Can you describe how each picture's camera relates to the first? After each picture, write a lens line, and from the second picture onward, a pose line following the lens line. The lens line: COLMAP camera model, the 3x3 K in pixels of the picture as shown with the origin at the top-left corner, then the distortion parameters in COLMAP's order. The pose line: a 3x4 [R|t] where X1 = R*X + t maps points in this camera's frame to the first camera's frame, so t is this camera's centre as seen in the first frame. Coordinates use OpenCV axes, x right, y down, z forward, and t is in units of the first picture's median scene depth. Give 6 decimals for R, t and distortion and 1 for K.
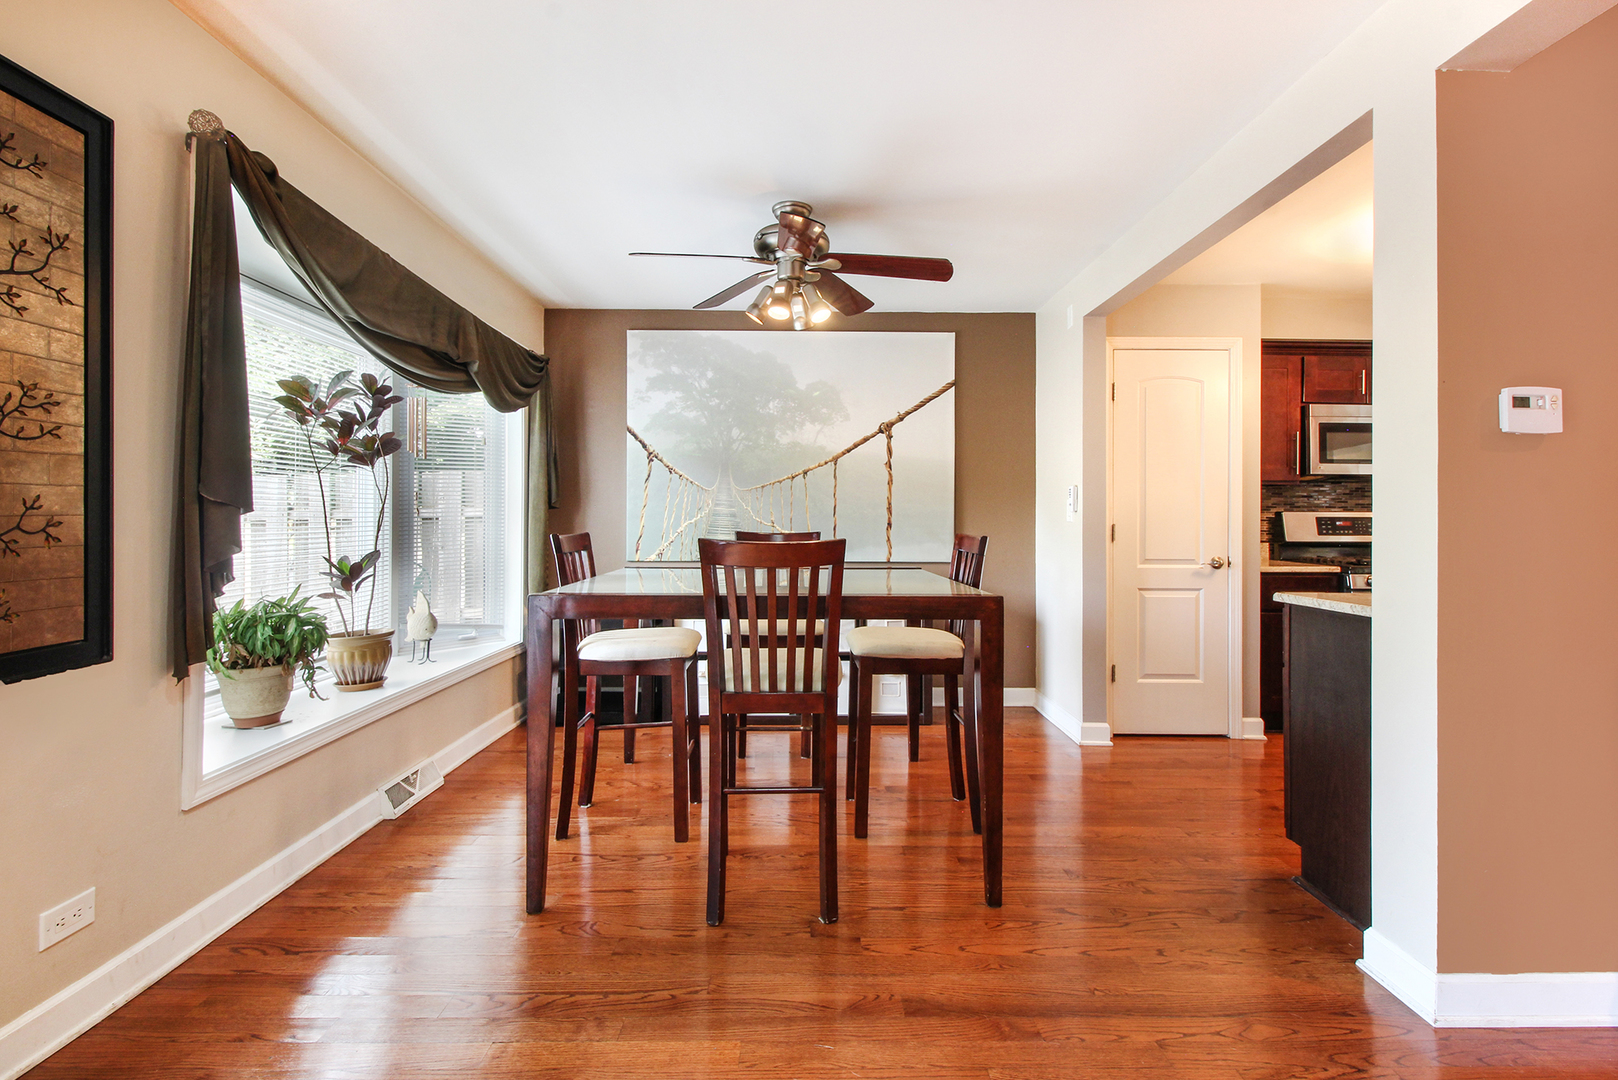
lens RADIAL K [[738.0, 0, 819.2], [0, 738.0, 515.4], [0, 0, 1]] dist [-0.002226, -0.001272]
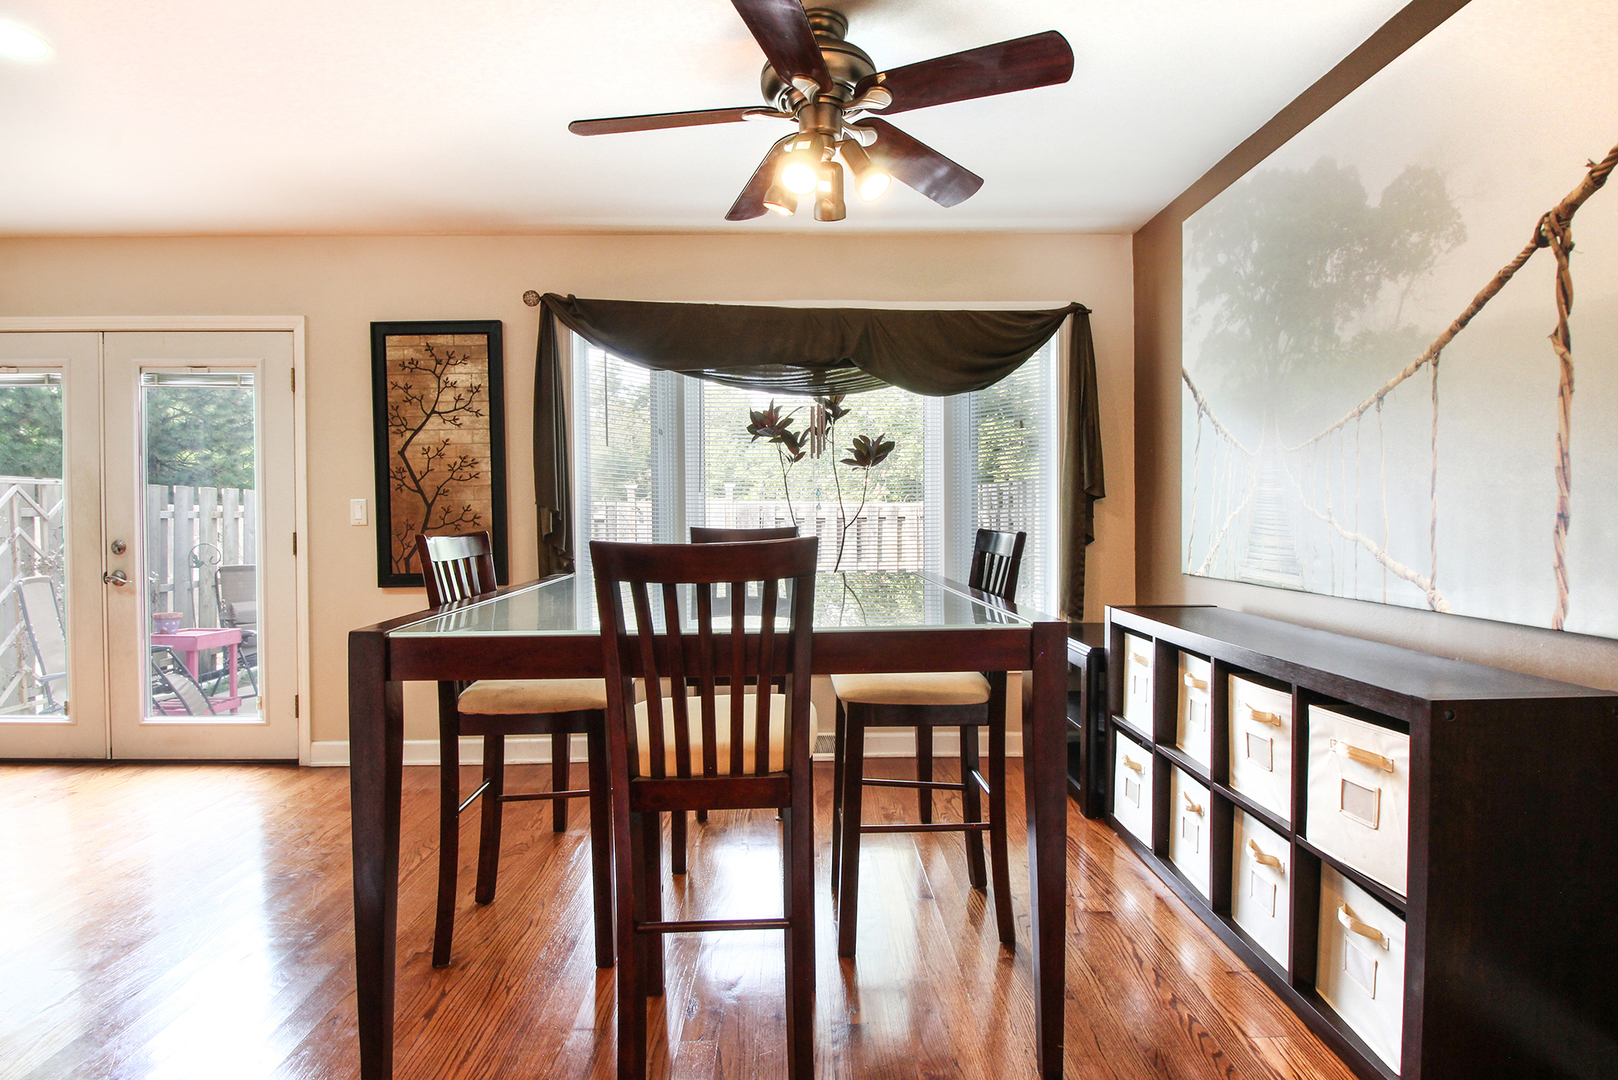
lens RADIAL K [[778.7, 0, 803.8], [0, 778.7, 527.7], [0, 0, 1]] dist [0.001973, -0.015077]
pose [[0.000552, 0.012224, -0.999925, 0.478164], [0.011764, 0.999856, 0.012229, 0.009188], [0.999931, -0.011770, 0.000409, 0.727448]]
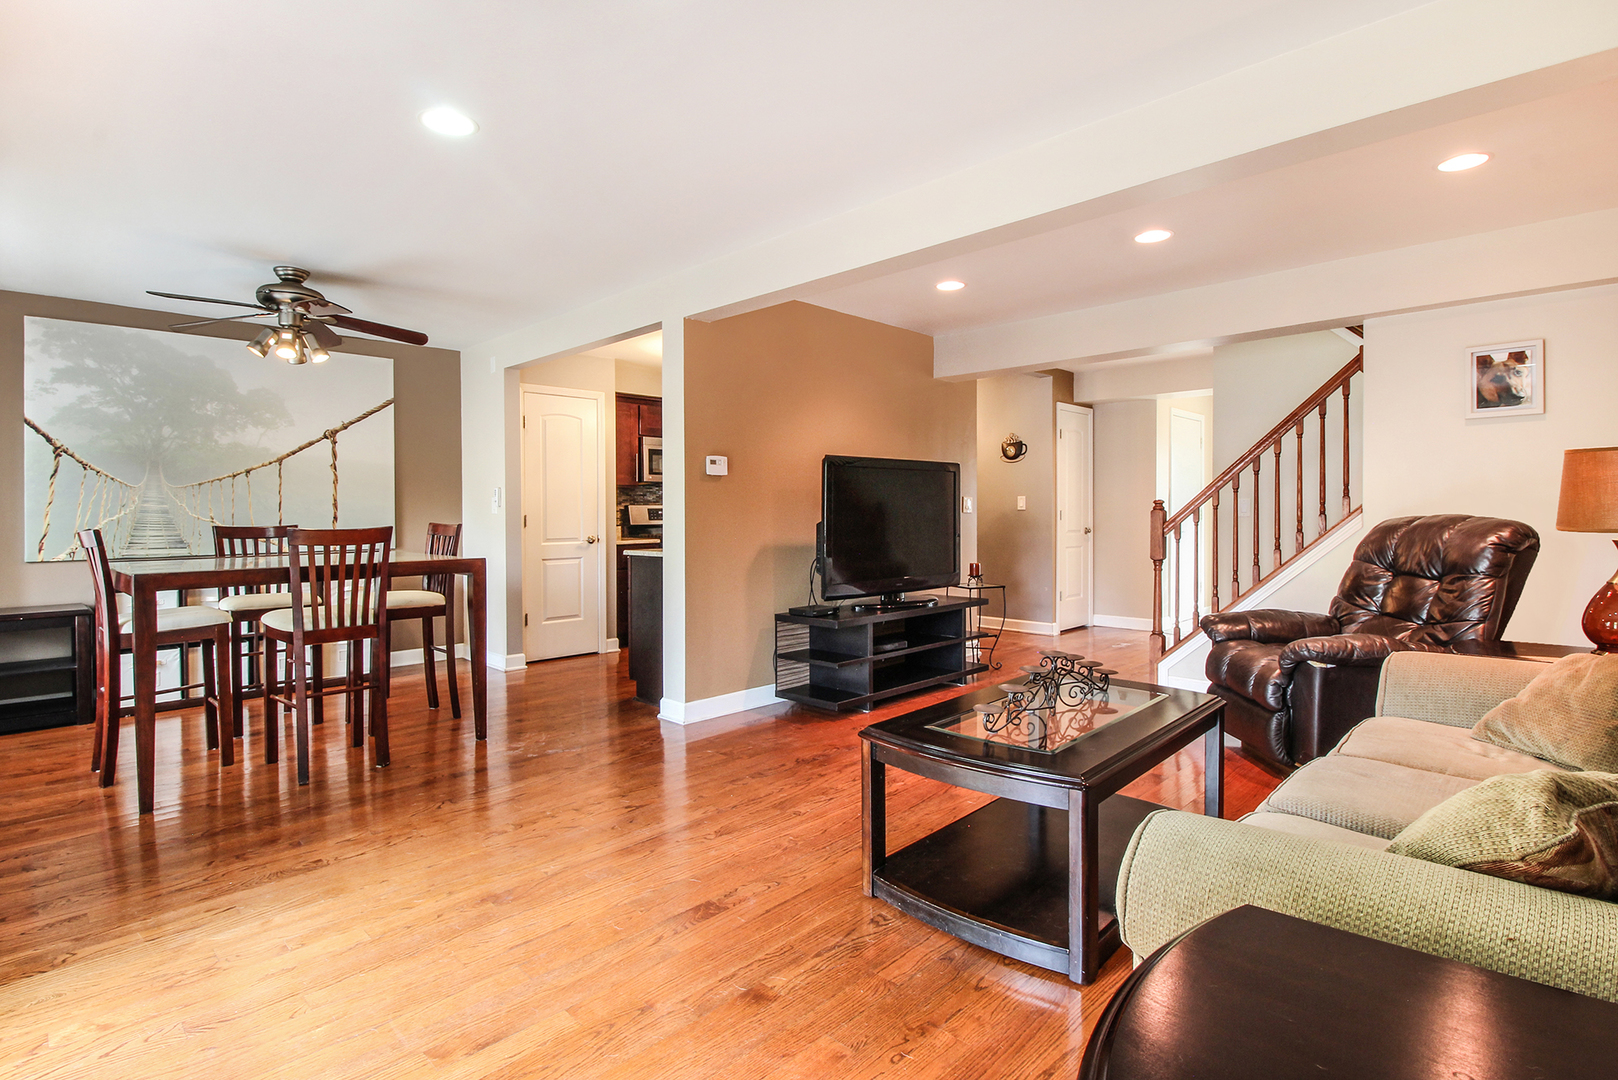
lens RADIAL K [[778.7, 0, 783.4], [0, 778.7, 509.3], [0, 0, 1]] dist [0.001973, -0.015077]
pose [[0.729434, -0.009143, 0.683990, -0.248893], [0.005294, 0.999956, 0.007721, -0.007913], [-0.684030, -0.002010, 0.729451, -0.409283]]
